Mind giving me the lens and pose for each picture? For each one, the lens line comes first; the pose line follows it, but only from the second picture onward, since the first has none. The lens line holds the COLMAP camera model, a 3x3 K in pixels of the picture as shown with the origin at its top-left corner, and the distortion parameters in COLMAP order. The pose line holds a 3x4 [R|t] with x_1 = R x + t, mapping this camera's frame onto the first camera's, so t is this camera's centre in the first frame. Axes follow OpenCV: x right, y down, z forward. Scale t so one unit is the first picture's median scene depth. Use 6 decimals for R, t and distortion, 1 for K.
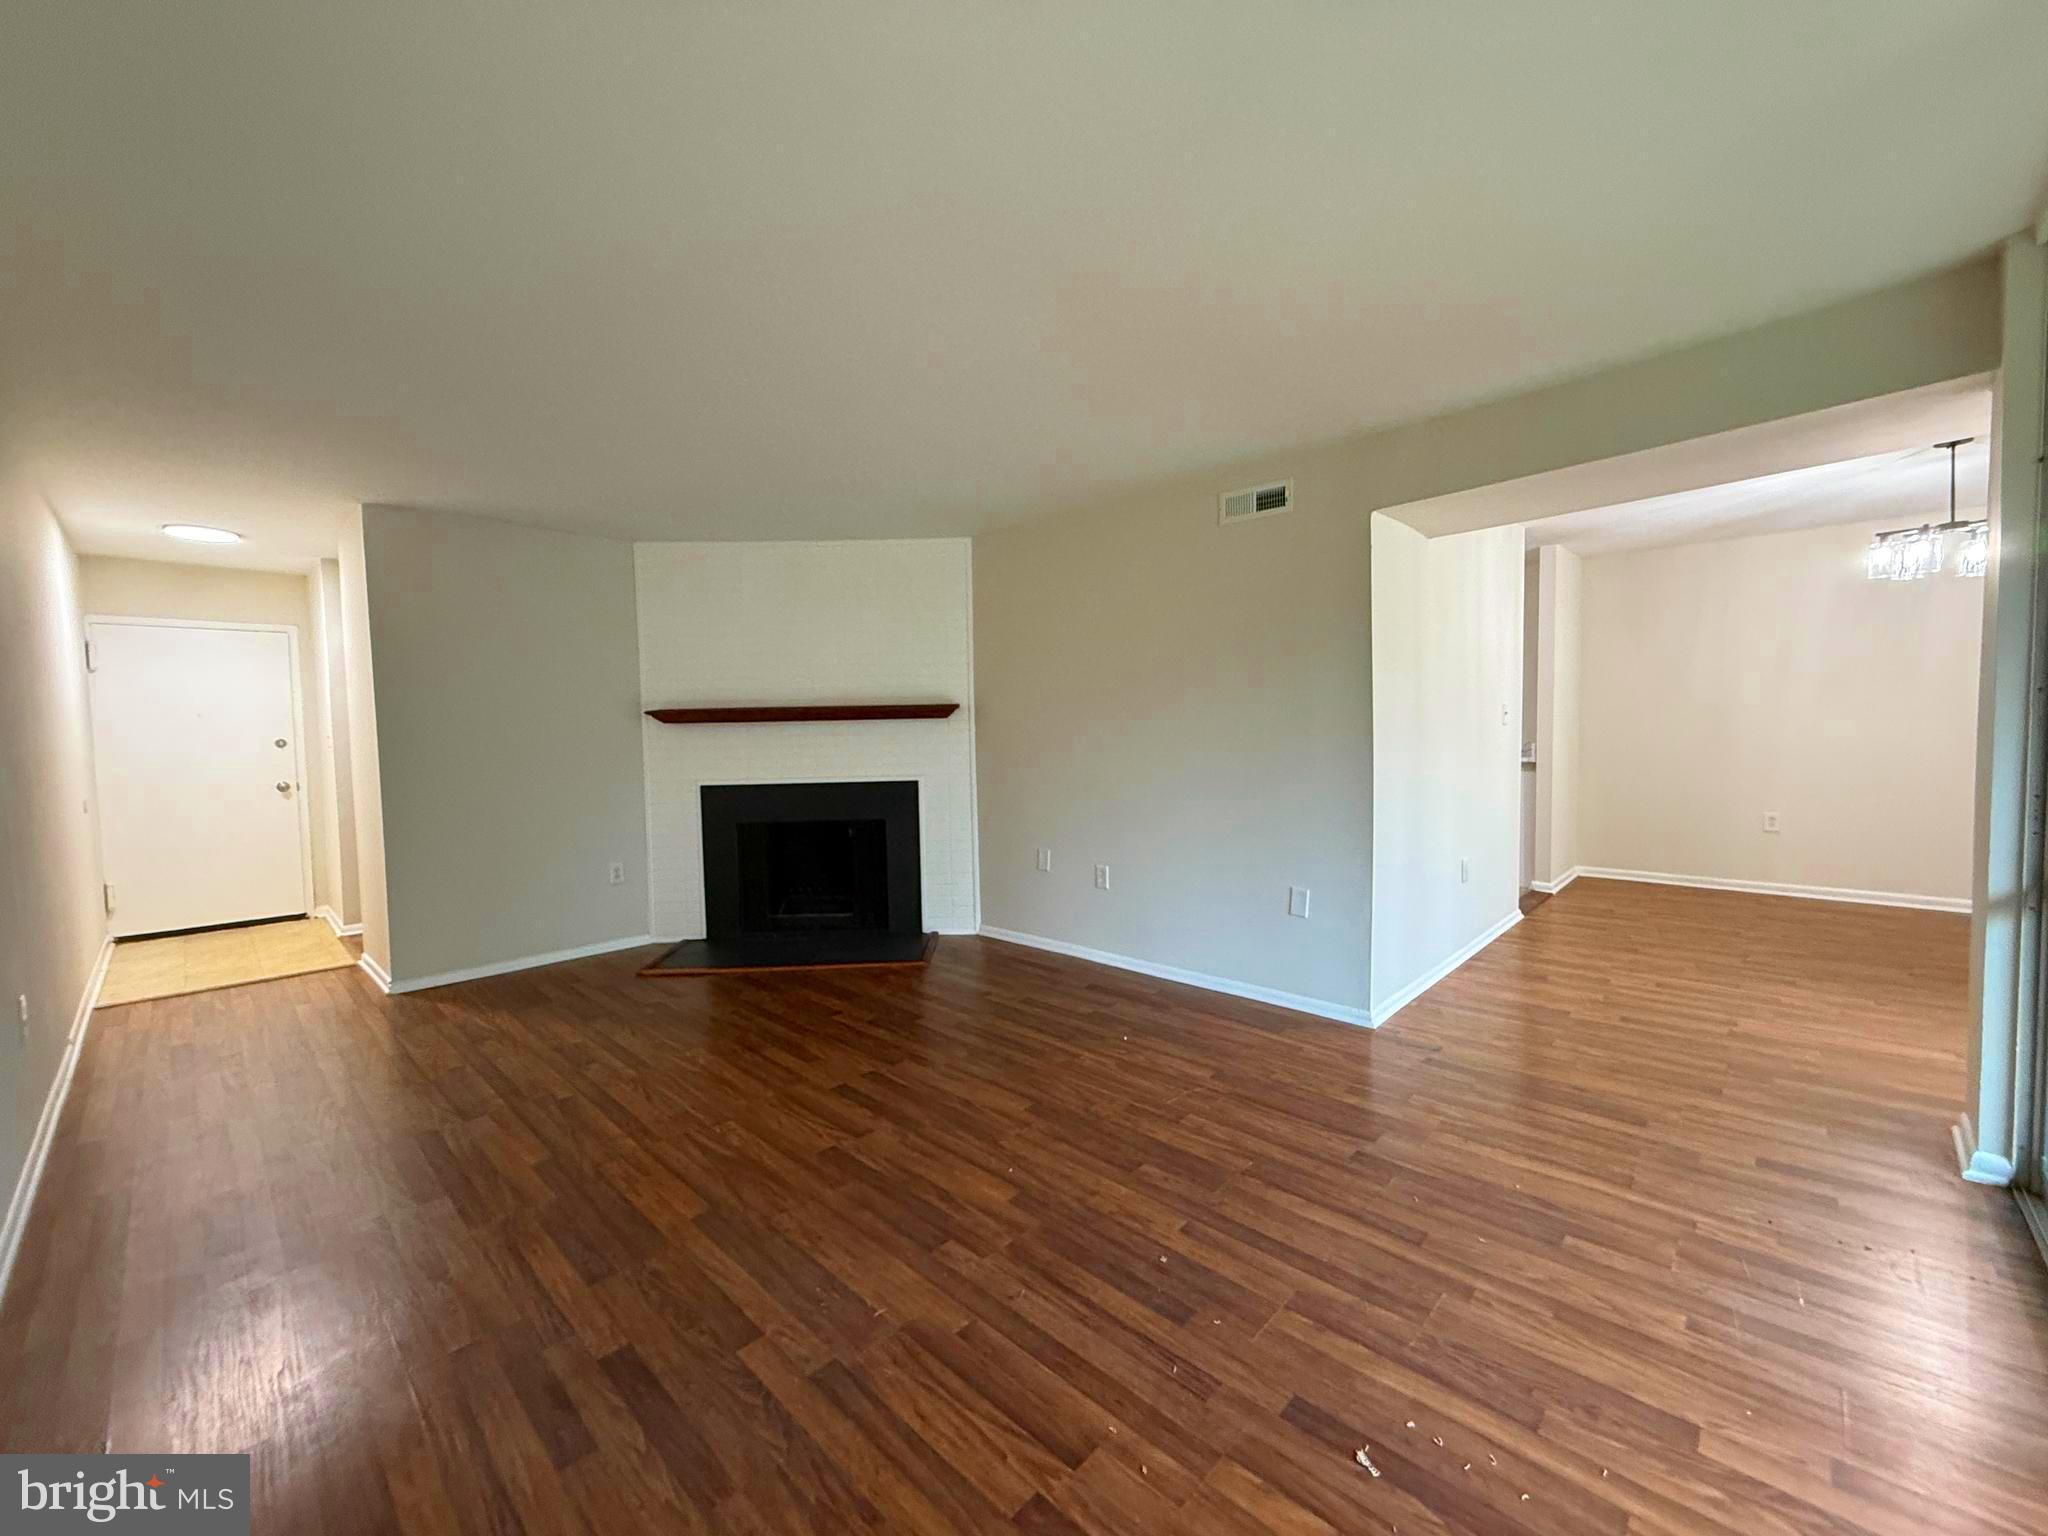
lens RADIAL K [[815.1, 0, 1035.8], [0, 815.1, 759.4], [0, 0, 1]] dist [-0.000612, 0.000735]
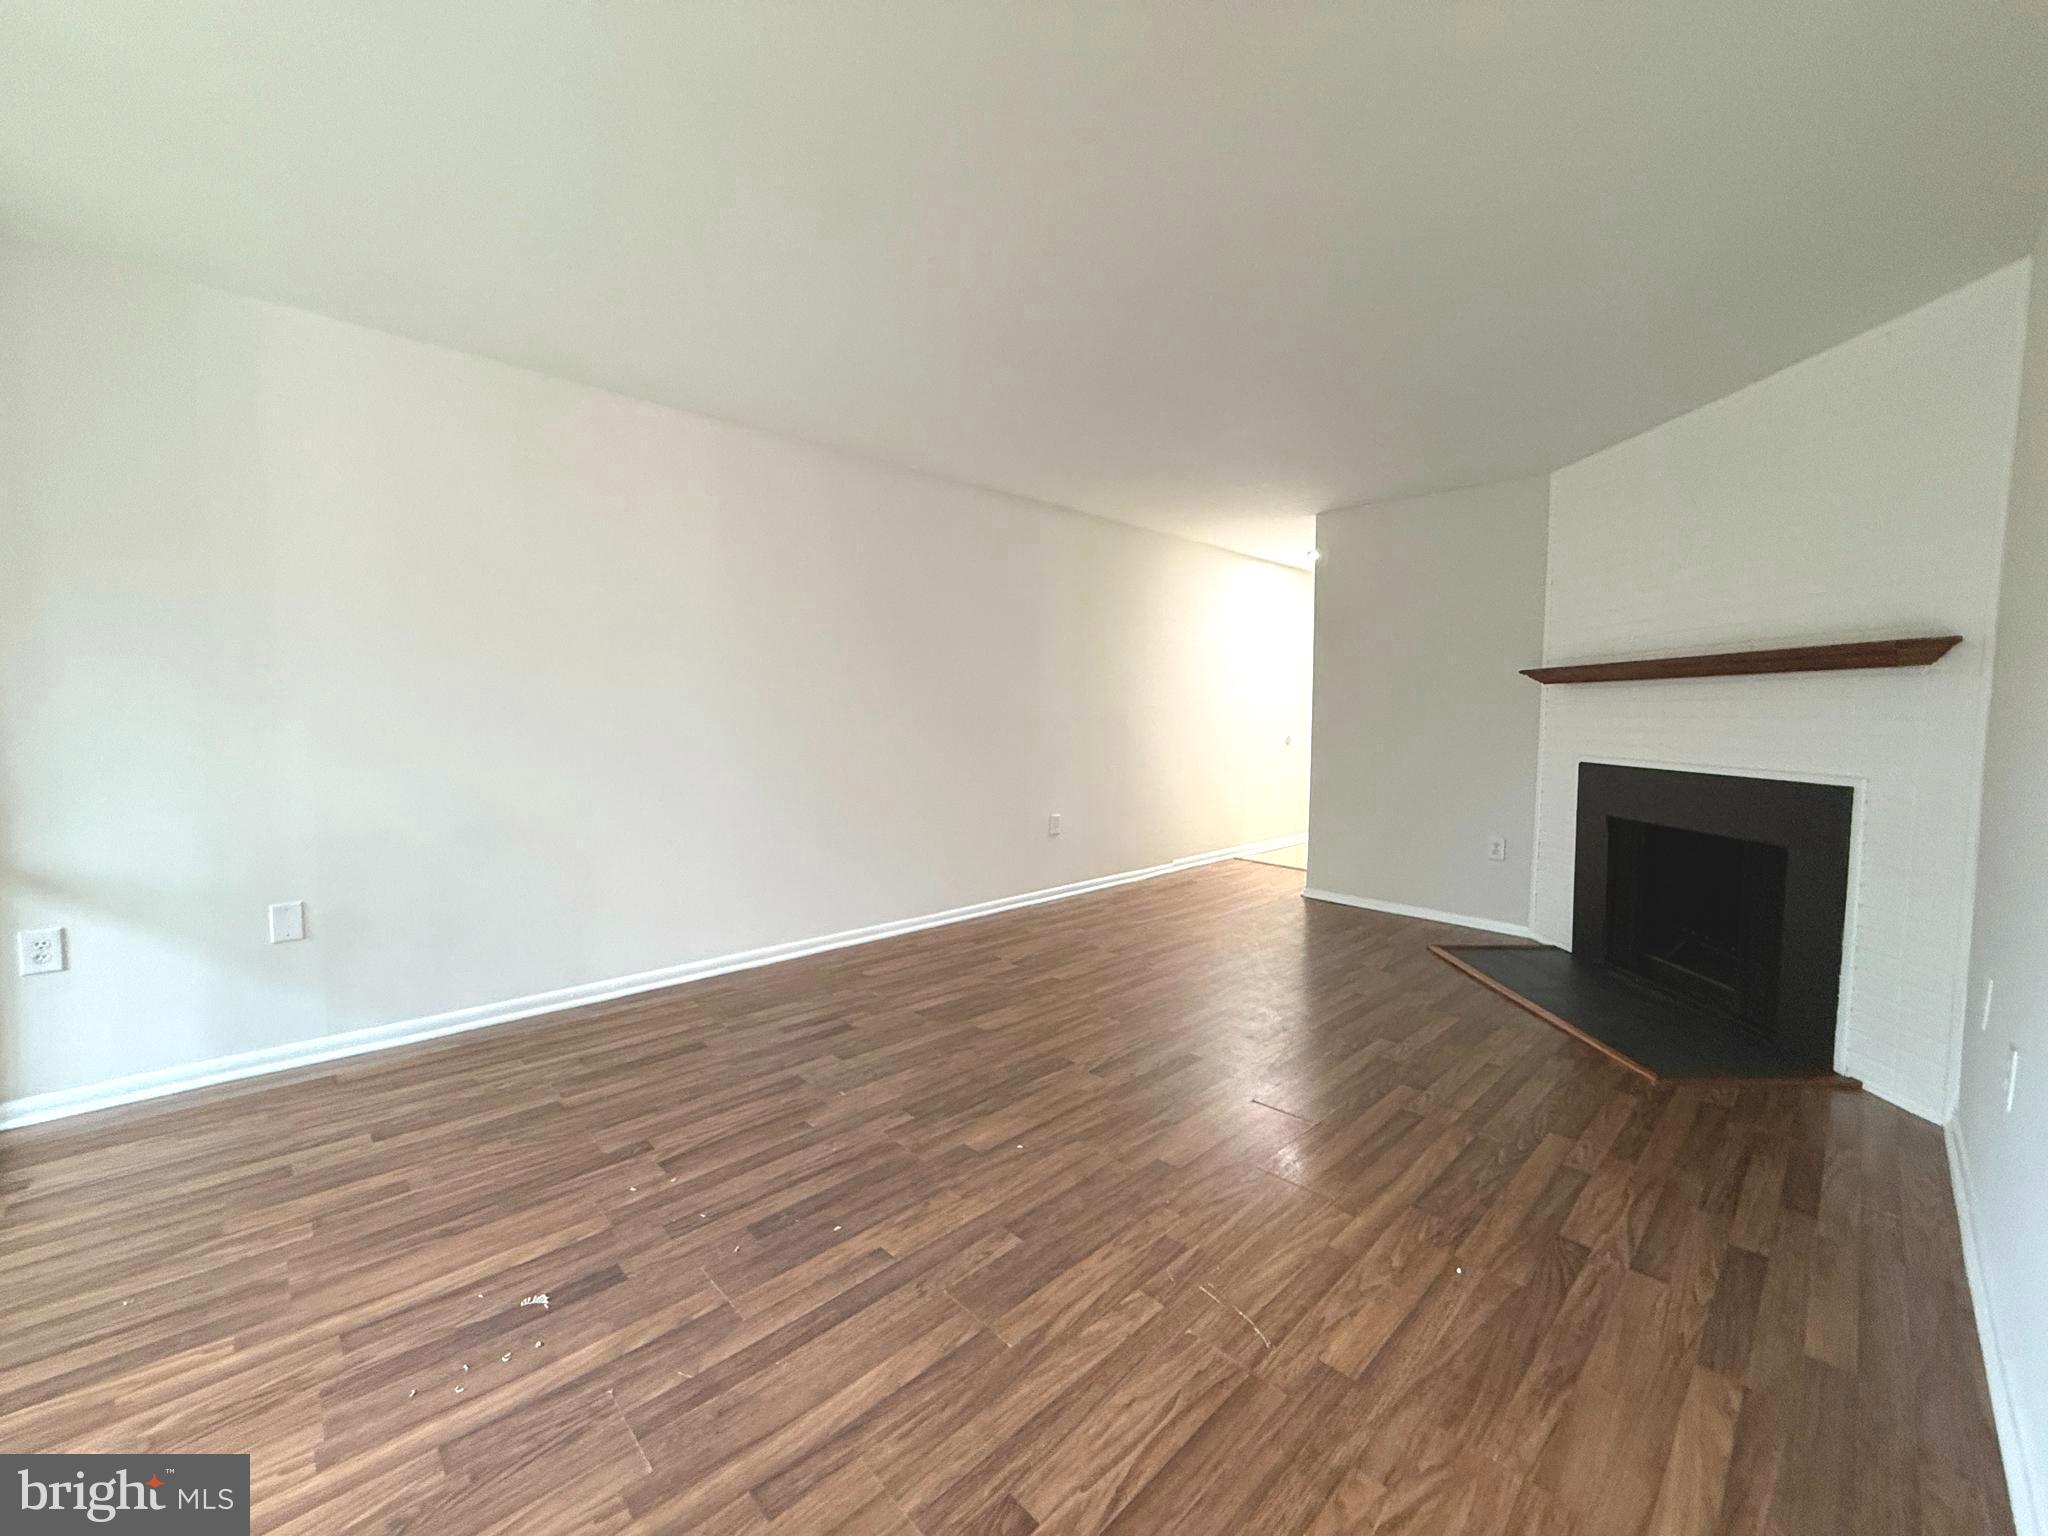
lens RADIAL K [[815.1, 0, 1006.9], [0, 815.1, 771.7], [0, 0, 1]] dist [-0.000612, 0.000735]
pose [[-0.059416, 0.094309, -0.993768, 1.030636], [-0.048619, 0.994072, 0.097245, -0.022153], [0.997049, 0.054094, -0.054479, 1.202651]]
